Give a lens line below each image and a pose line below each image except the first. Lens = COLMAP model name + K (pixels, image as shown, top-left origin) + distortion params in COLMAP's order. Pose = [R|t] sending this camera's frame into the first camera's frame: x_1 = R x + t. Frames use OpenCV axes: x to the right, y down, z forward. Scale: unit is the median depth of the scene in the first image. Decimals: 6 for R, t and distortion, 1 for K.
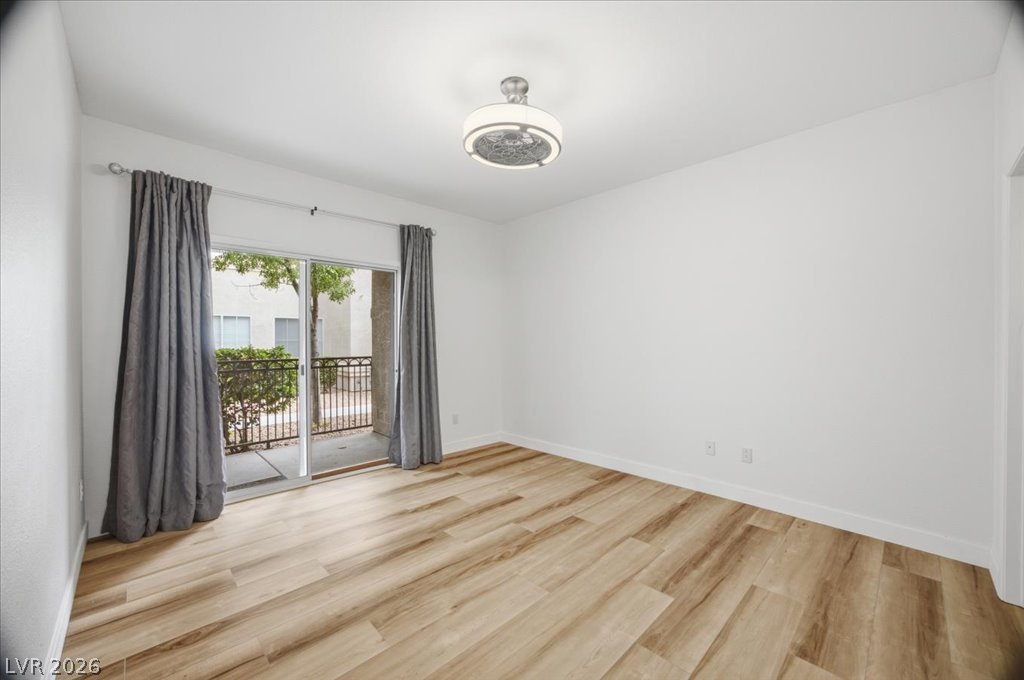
lens RADIAL K [[400.5, 0, 511.4], [0, 400.5, 339.7], [0, 0, 1]] dist [-0.014696, 0.000712]
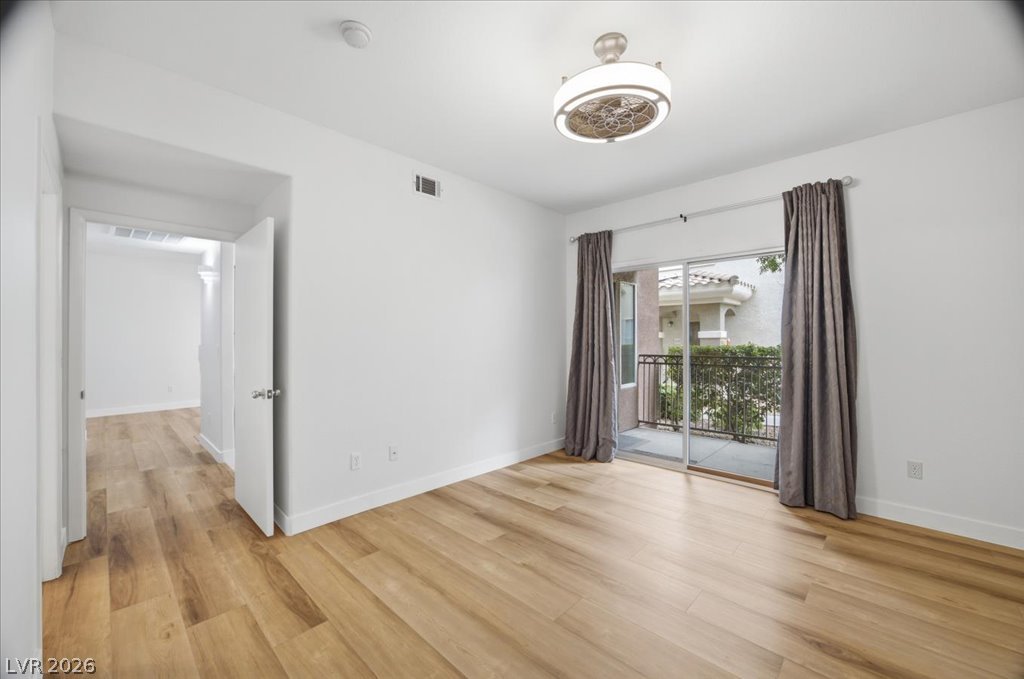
lens RADIAL K [[400.5, 0, 511.4], [0, 400.5, 339.9], [0, 0, 1]] dist [-0.014696, 0.000712]
pose [[0.036438, 0.006263, -0.999316, 0.784670], [0.004995, 0.999967, 0.006449, -0.006800], [0.999323, -0.005226, 0.036405, 0.692993]]
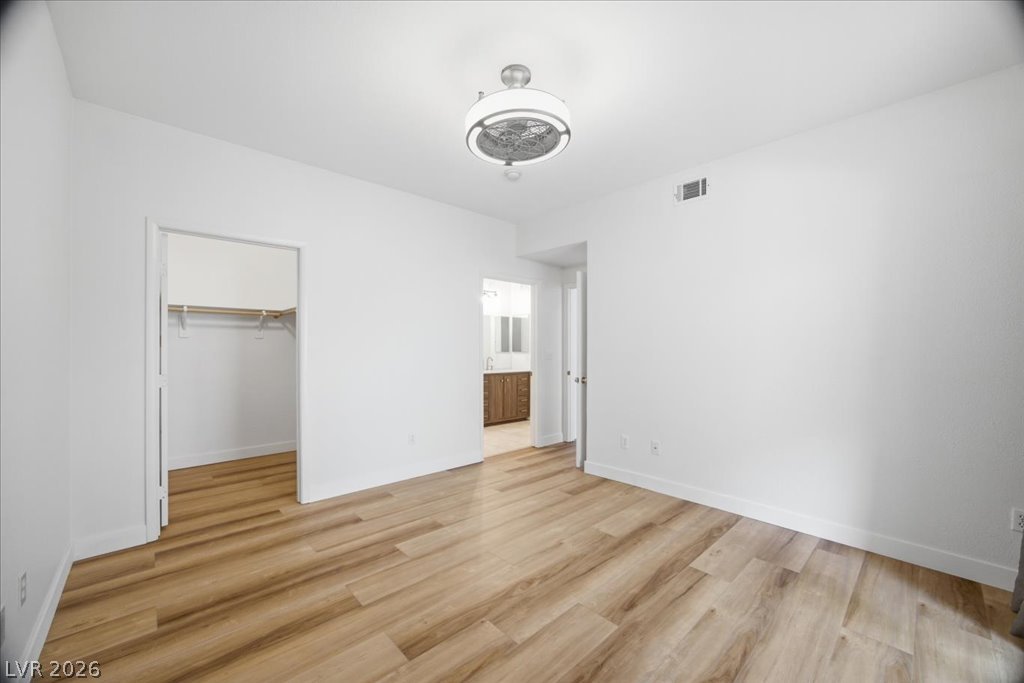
lens RADIAL K [[400.5, 0, 514.5], [0, 400.5, 343.0], [0, 0, 1]] dist [-0.014696, 0.000712]
pose [[-0.999910, 0.003788, 0.012881, -0.002600], [0.003595, 0.999881, -0.015017, 0.006312], [-0.012936, -0.014969, -0.999804, 1.779237]]
